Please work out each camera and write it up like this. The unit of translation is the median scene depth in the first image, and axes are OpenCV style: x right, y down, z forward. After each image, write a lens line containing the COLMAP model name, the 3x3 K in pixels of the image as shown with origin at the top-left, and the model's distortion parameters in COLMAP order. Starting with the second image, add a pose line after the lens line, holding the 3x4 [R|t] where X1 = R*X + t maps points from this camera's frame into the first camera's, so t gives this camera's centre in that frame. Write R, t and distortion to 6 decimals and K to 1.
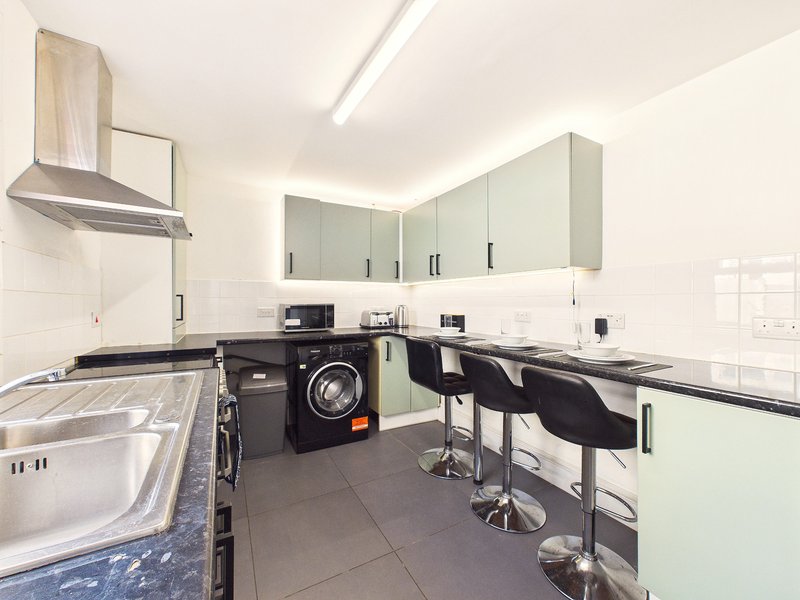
lens RADIAL K [[322.6, 0, 401.1], [0, 322.6, 300.5], [0, 0, 1]] dist [0.001117, 0.000374]
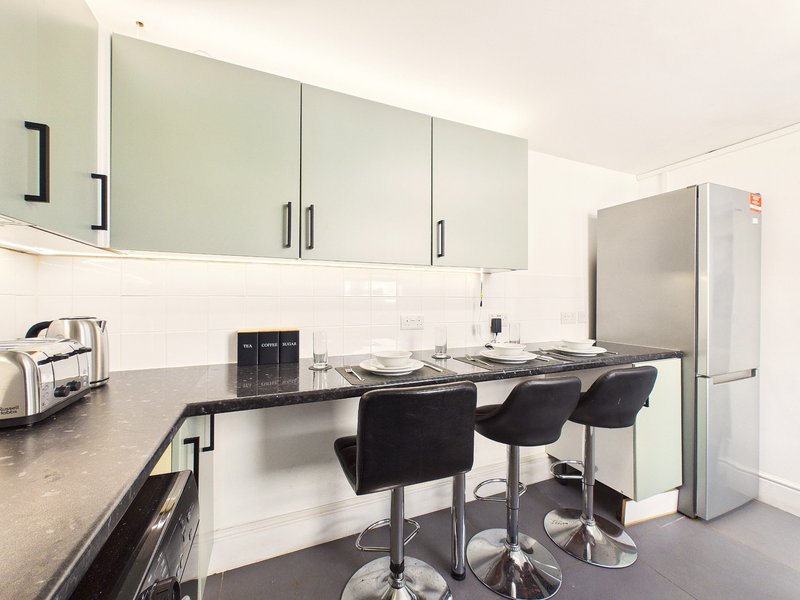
lens RADIAL K [[322.6, 0, 405.4], [0, 322.6, 296.2], [0, 0, 1]] dist [0.001117, 0.000374]
pose [[0.100454, 0.003671, 0.994935, -0.359299], [-0.005470, 0.999980, -0.003137, -0.010290], [-0.994927, -0.005127, 0.100472, 0.849912]]
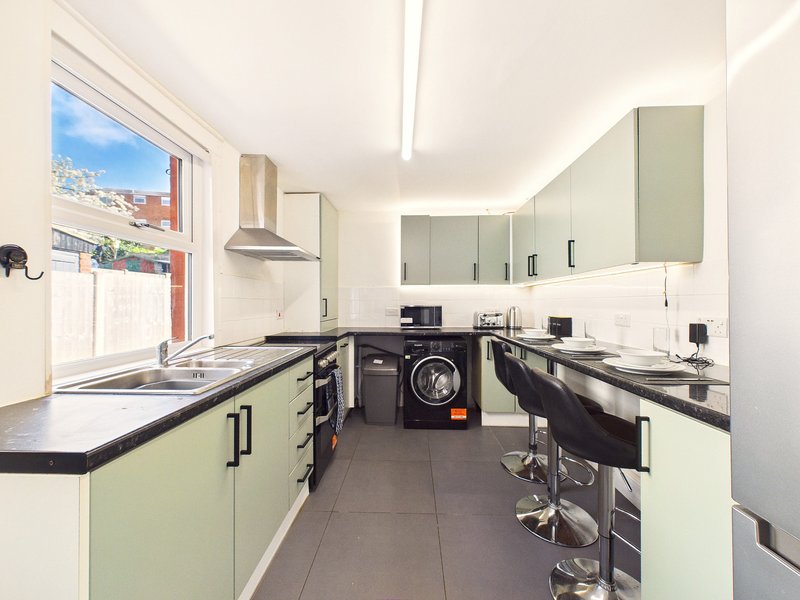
lens RADIAL K [[322.6, 0, 401.2], [0, 322.6, 301.5], [0, 0, 1]] dist [0.001117, 0.000374]
pose [[0.855442, -0.005012, -0.517874, 0.287274], [0.004541, 0.999987, -0.002176, -0.000755], [0.517878, -0.000491, 0.855454, -0.045705]]
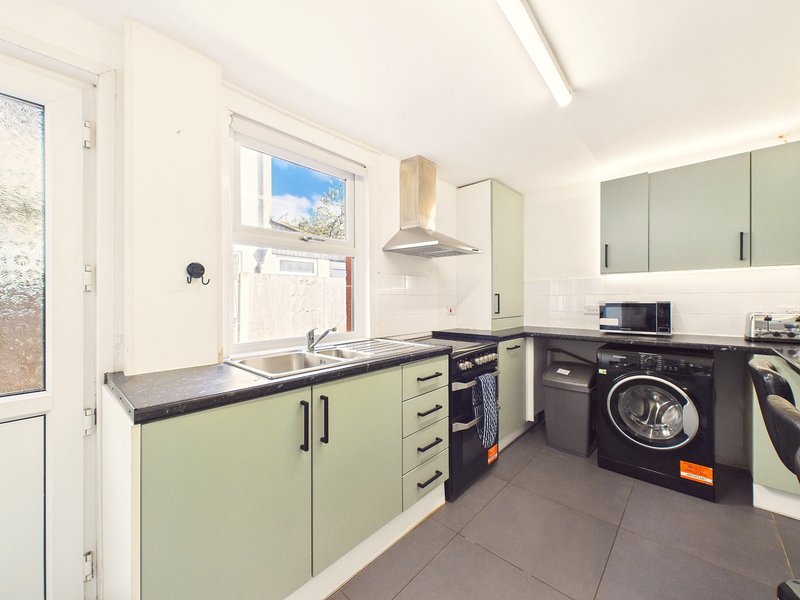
lens RADIAL K [[322.6, 0, 400.8], [0, 322.6, 296.9], [0, 0, 1]] dist [0.001117, 0.000374]
pose [[0.308388, -0.007735, -0.951229, 0.358488], [0.008682, 0.999948, -0.005317, -0.002064], [0.951221, -0.006619, 0.308439, 0.182127]]
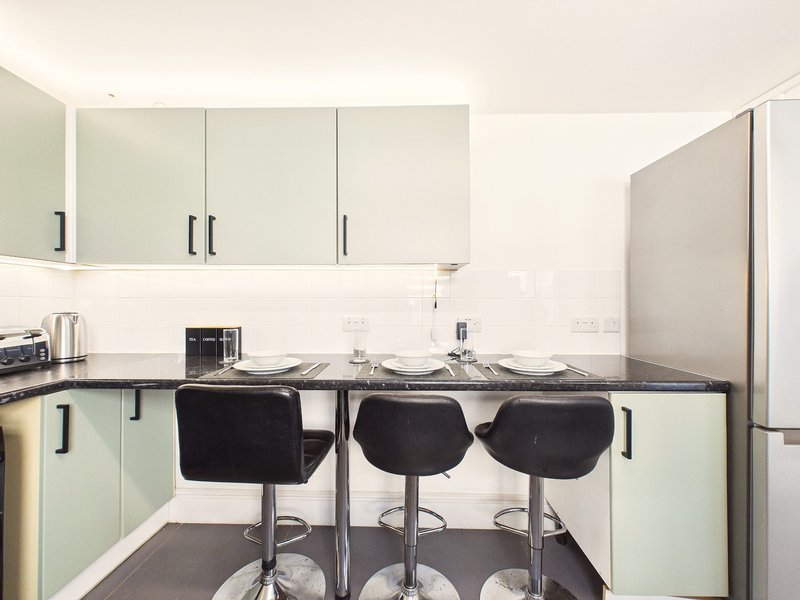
lens RADIAL K [[322.6, 0, 401.0], [0, 322.6, 301.5], [0, 0, 1]] dist [0.001117, 0.000374]
pose [[0.504517, 0.000135, 0.863402, -0.196486], [-0.002511, 0.999996, 0.001310, -0.004350], [-0.863398, -0.002829, 0.504515, 0.481519]]
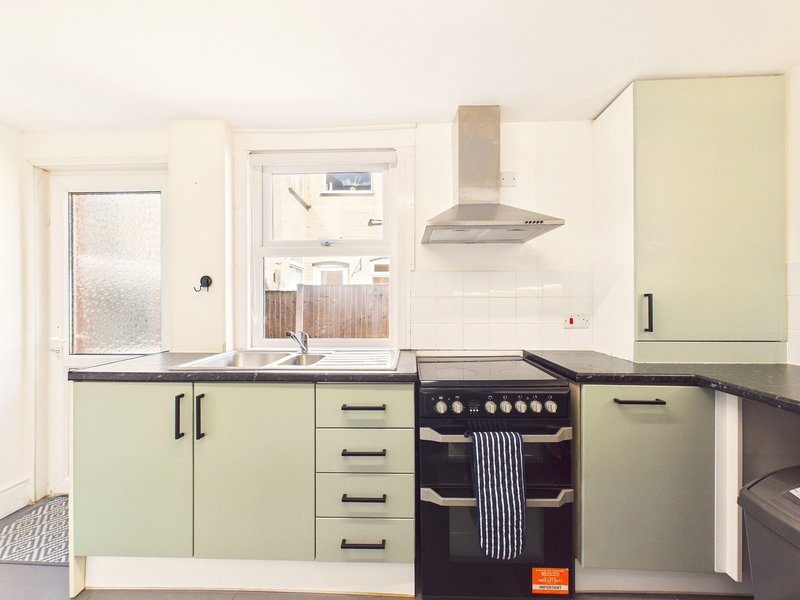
lens RADIAL K [[322.6, 0, 400.1], [0, 322.6, 296.8], [0, 0, 1]] dist [0.001117, 0.000374]
pose [[-0.522375, -0.009370, -0.852664, 0.144887], [0.005450, 0.999883, -0.014327, -0.004498], [0.852698, -0.012132, -0.522263, 0.743028]]
